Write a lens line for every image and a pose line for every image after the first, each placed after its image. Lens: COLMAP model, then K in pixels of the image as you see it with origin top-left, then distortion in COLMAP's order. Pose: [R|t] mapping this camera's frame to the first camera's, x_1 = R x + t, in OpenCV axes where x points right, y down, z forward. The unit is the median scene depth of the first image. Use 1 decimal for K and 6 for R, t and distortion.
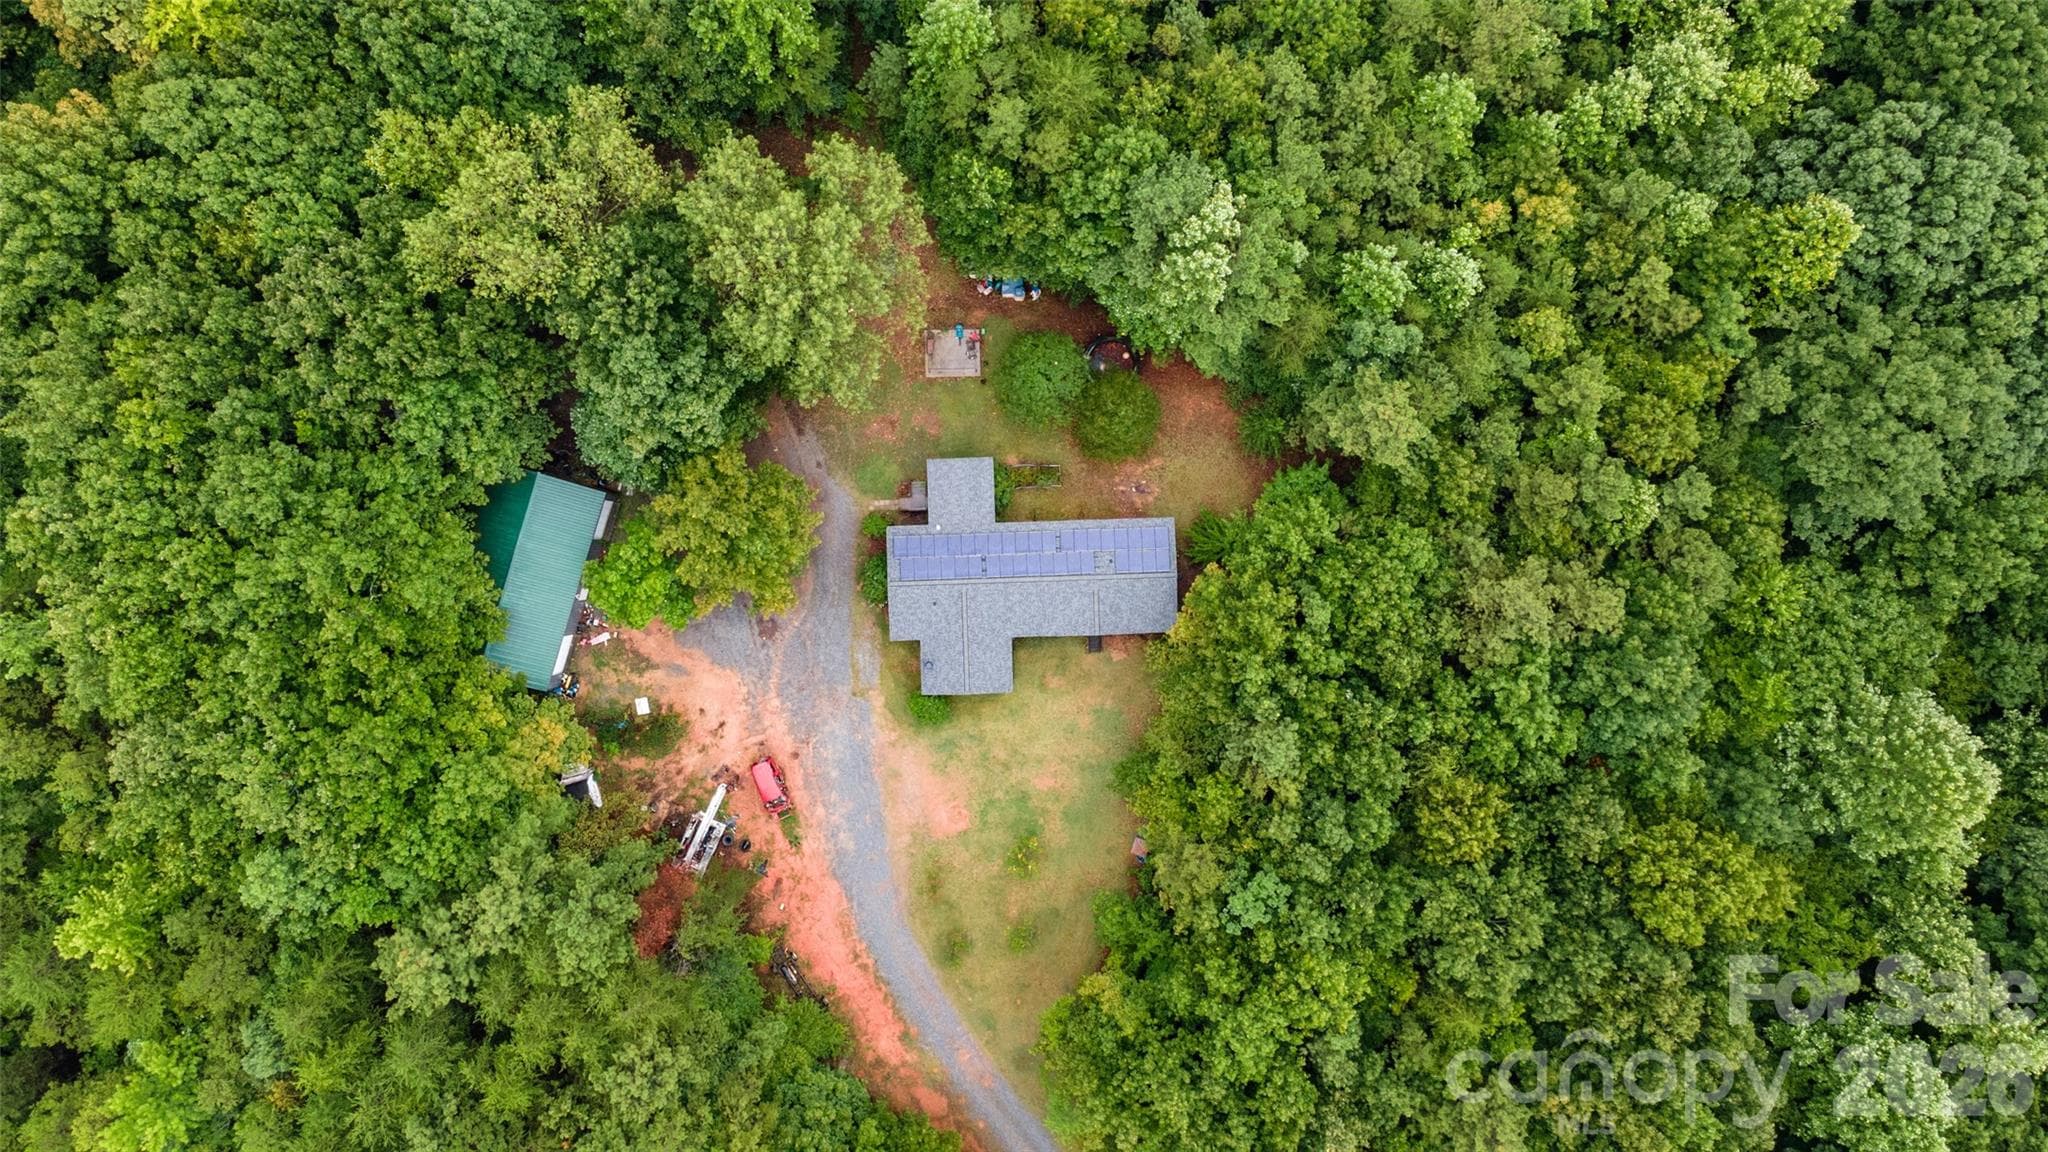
lens RADIAL K [[1488.9, 0, 1025.7], [0, 1488.9, 573.0], [0, 0, 1]] dist [0.024103, 0.026229]
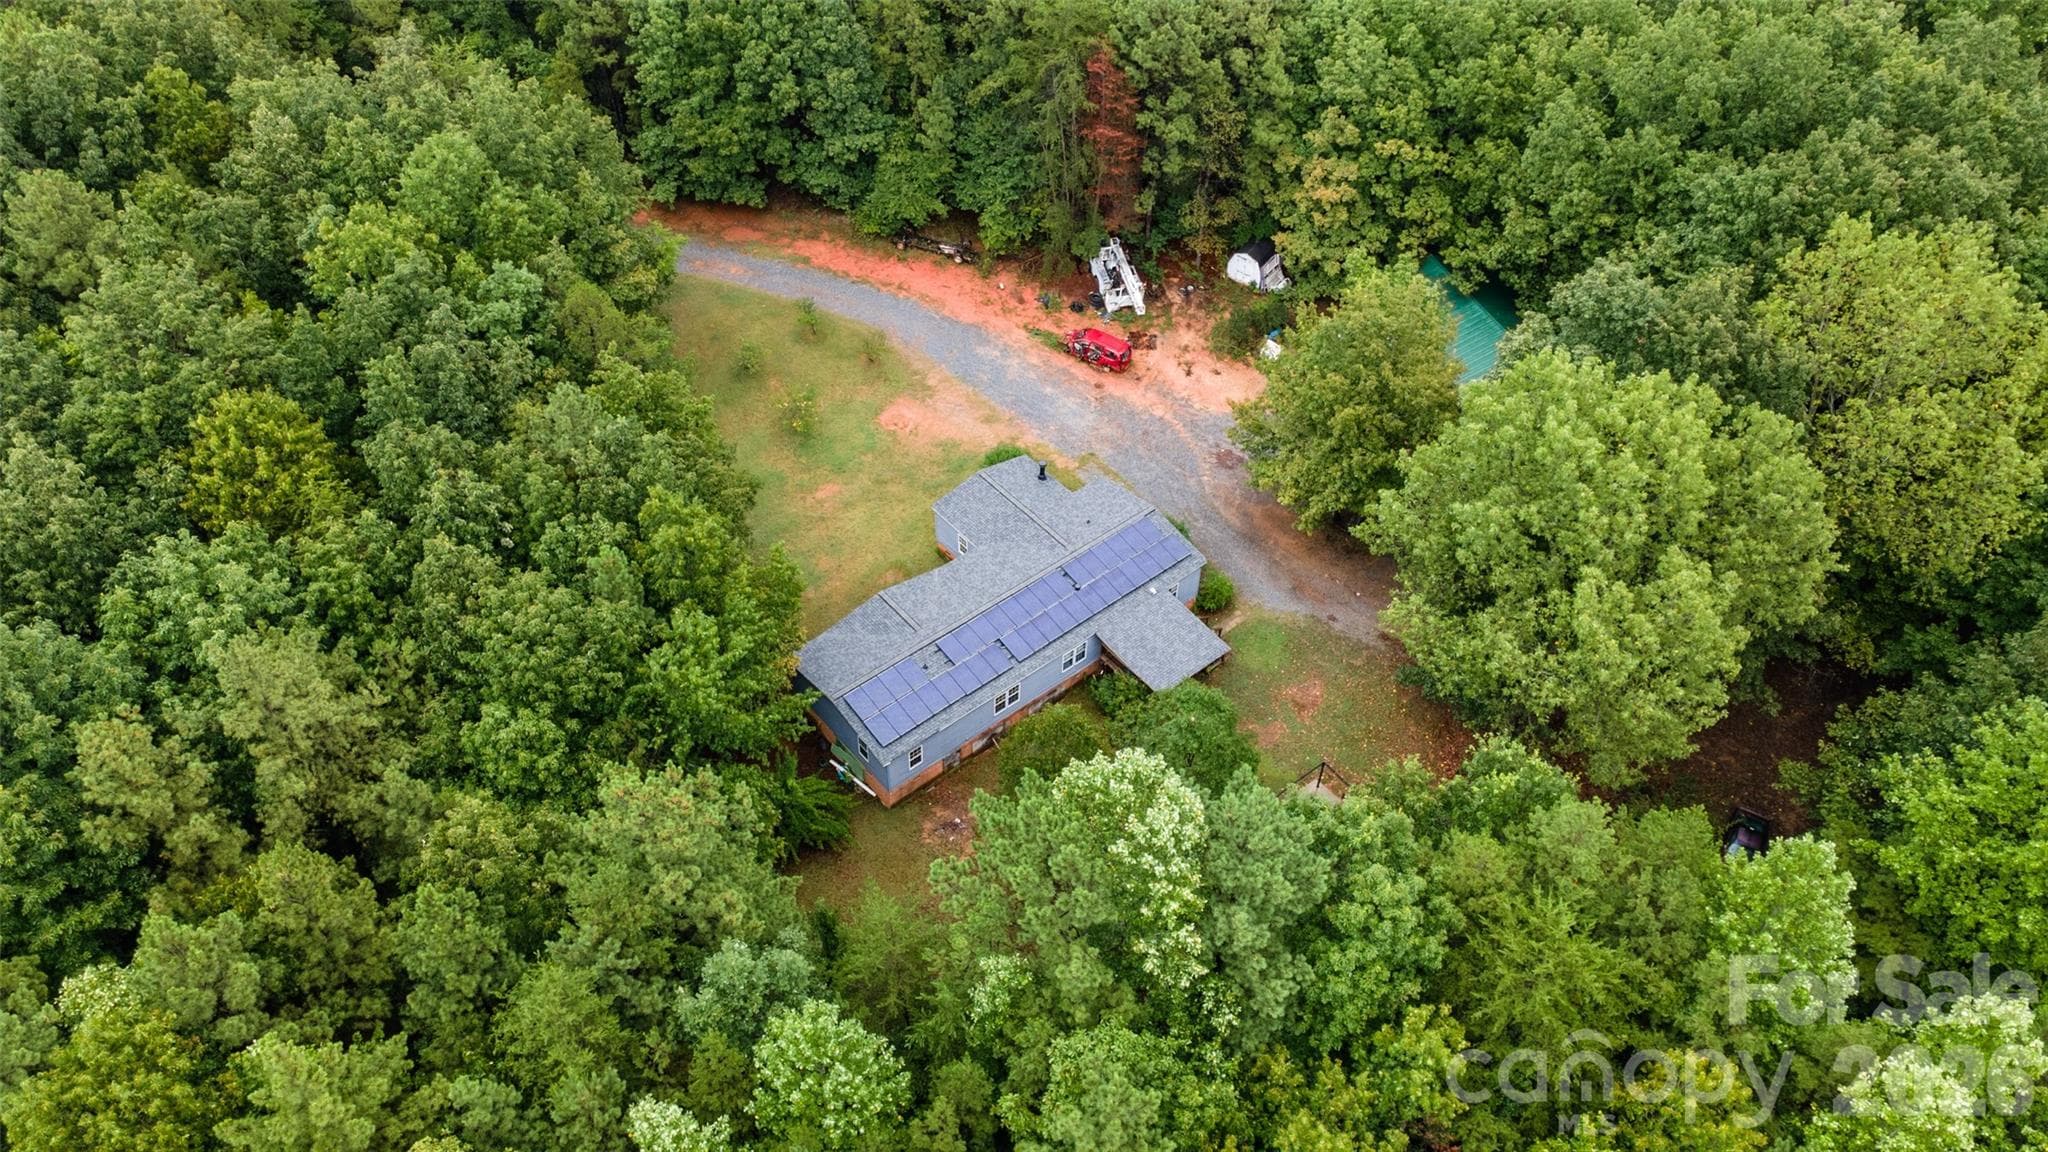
lens RADIAL K [[1488.9, 0, 1028.9], [0, 1488.9, 579.8], [0, 0, 1]] dist [0.024103, 0.026229]
pose [[-0.784896, 0.422629, -0.453126, 0.298706], [-0.618167, -0.584270, 0.525831, -0.354111], [-0.042516, 0.692830, 0.719846, 0.481741]]
